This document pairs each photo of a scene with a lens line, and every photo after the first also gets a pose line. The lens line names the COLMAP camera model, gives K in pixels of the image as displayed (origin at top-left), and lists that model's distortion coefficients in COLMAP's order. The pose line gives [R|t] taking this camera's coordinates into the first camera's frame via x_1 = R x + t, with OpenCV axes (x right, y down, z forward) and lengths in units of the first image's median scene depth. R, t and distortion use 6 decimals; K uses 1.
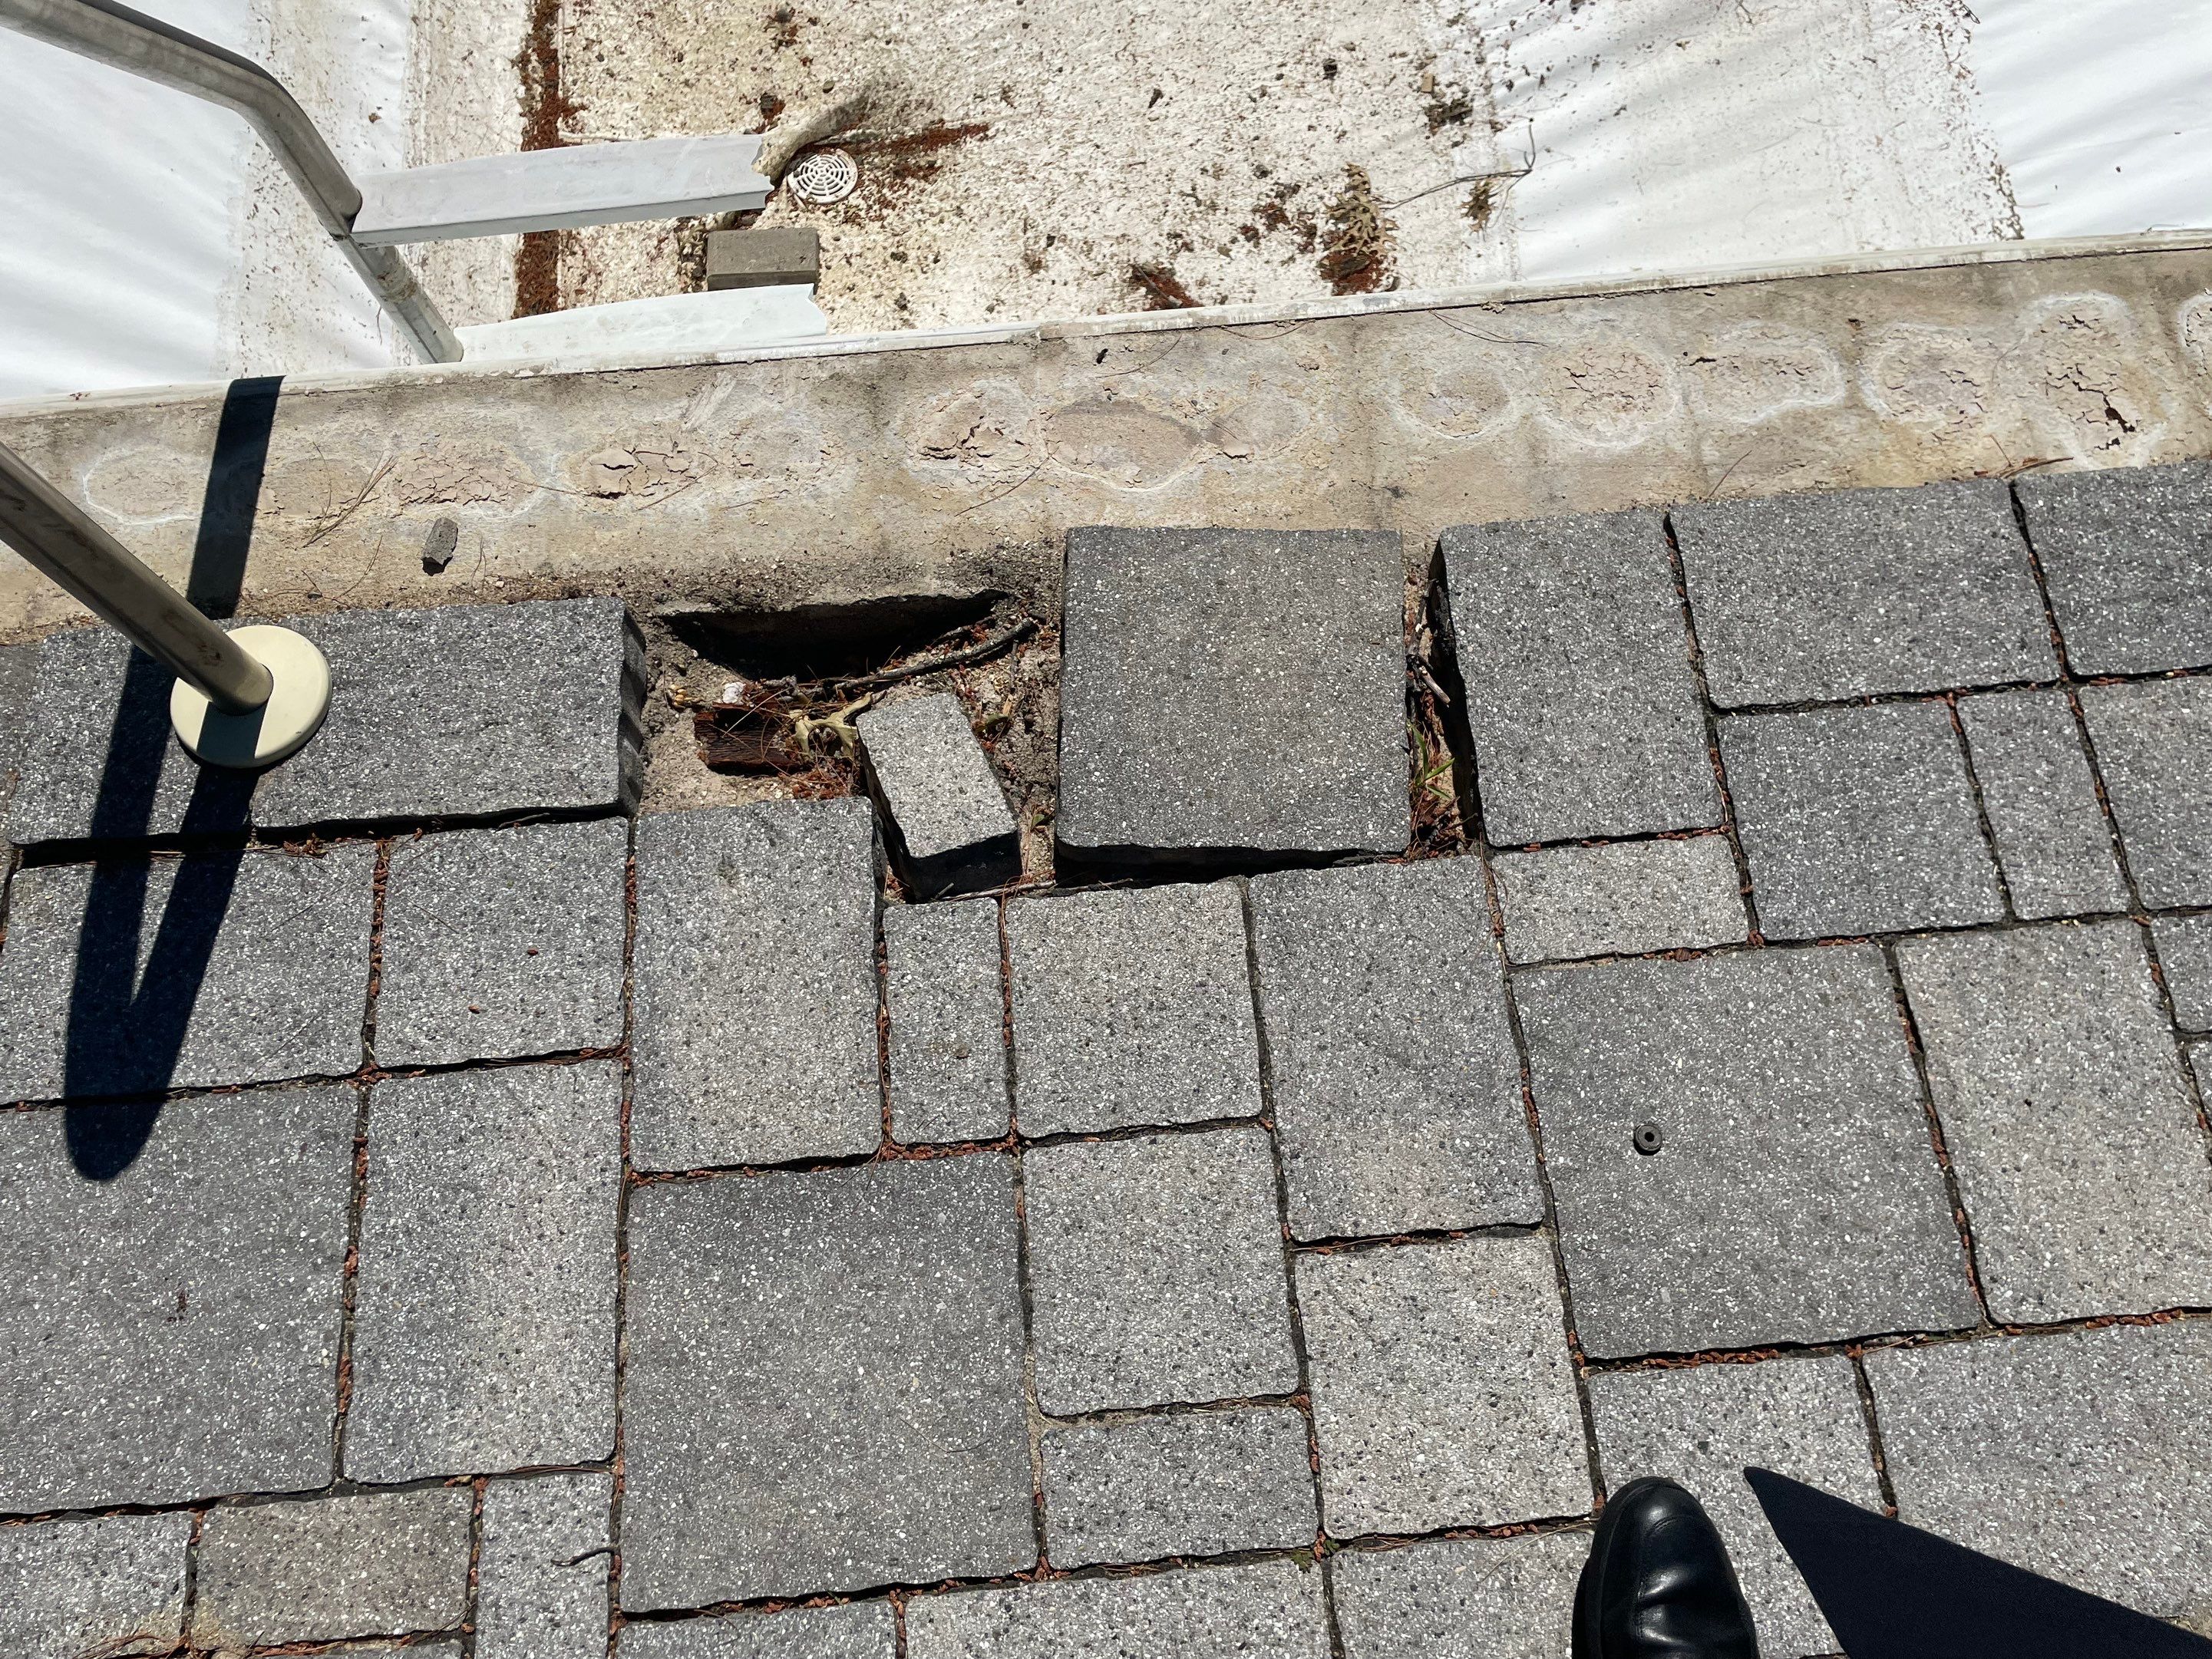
lens RADIAL K [[1671.9, 0, 1126.3], [0, 1671.9, 797.2], [0, 0, 1]] dist [0.099646, -0.134633]
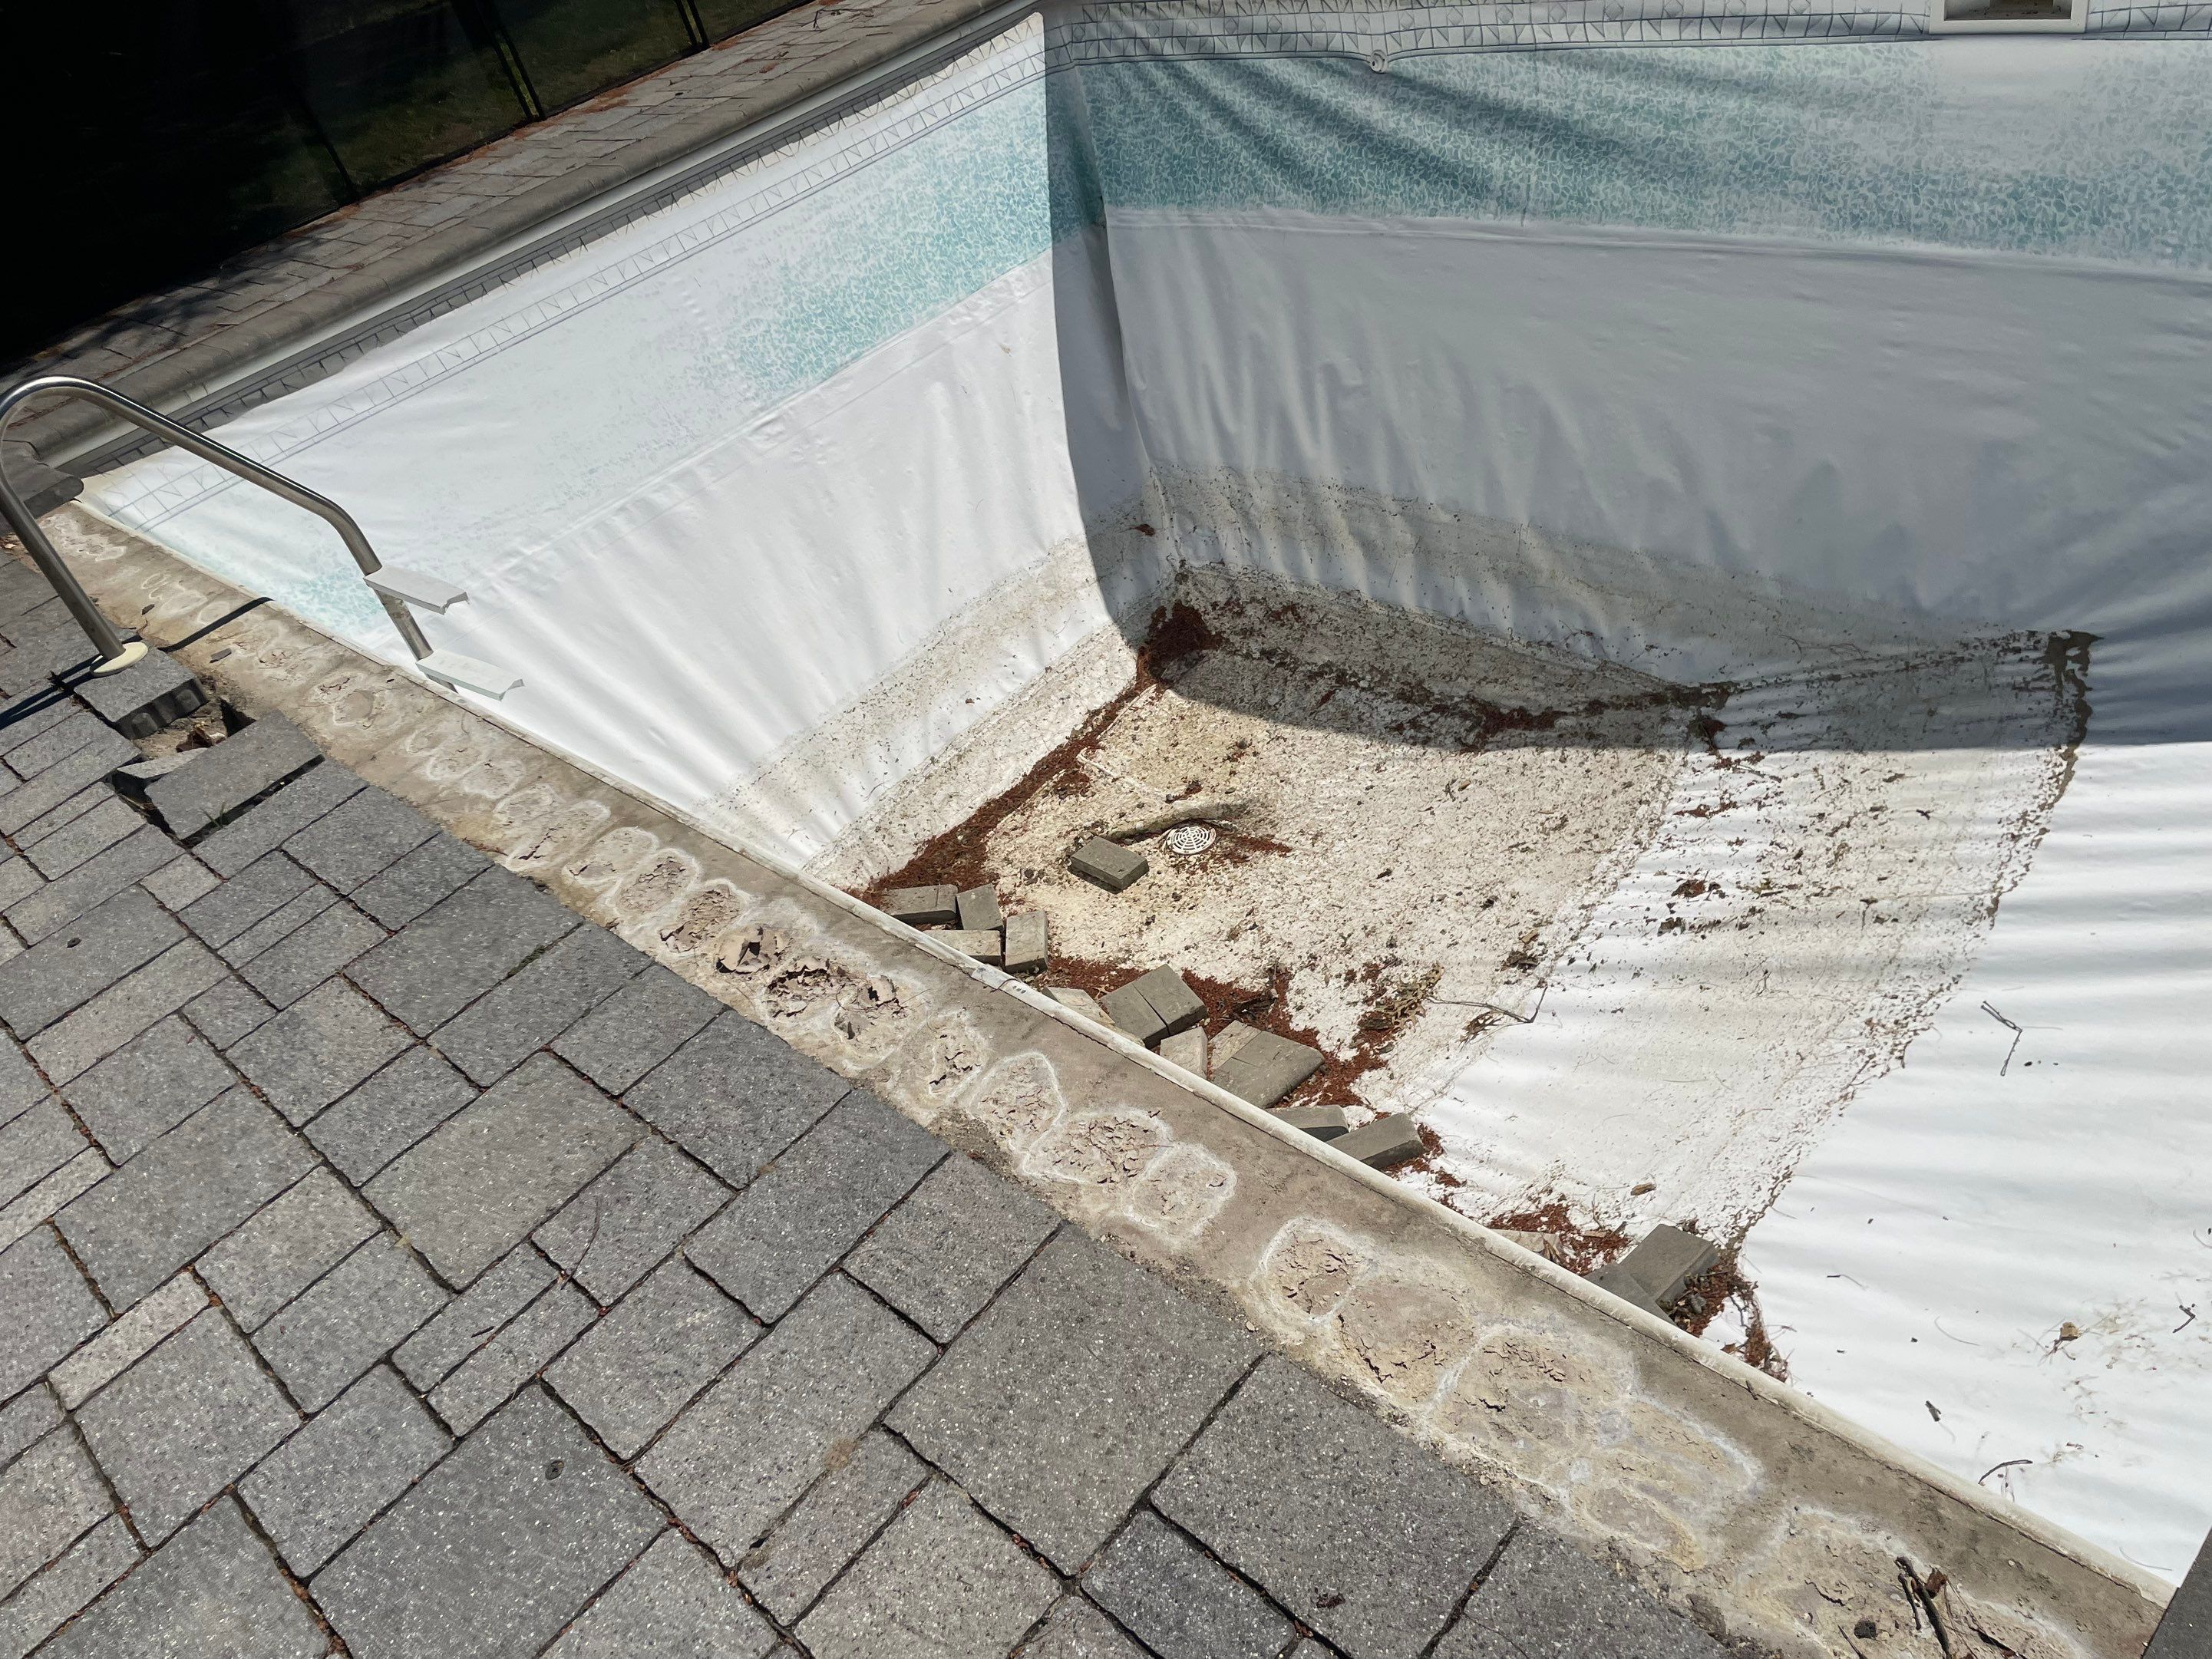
lens RADIAL K [[1671.9, 0, 1125.0], [0, 1671.9, 820.9], [0, 0, 1]] dist [0.099646, -0.134633]
pose [[0.646963, 0.335183, -0.684902, 0.803078], [-0.596610, 0.781872, -0.180921, -0.104784], [0.474864, 0.525669, 0.705816, -0.011976]]
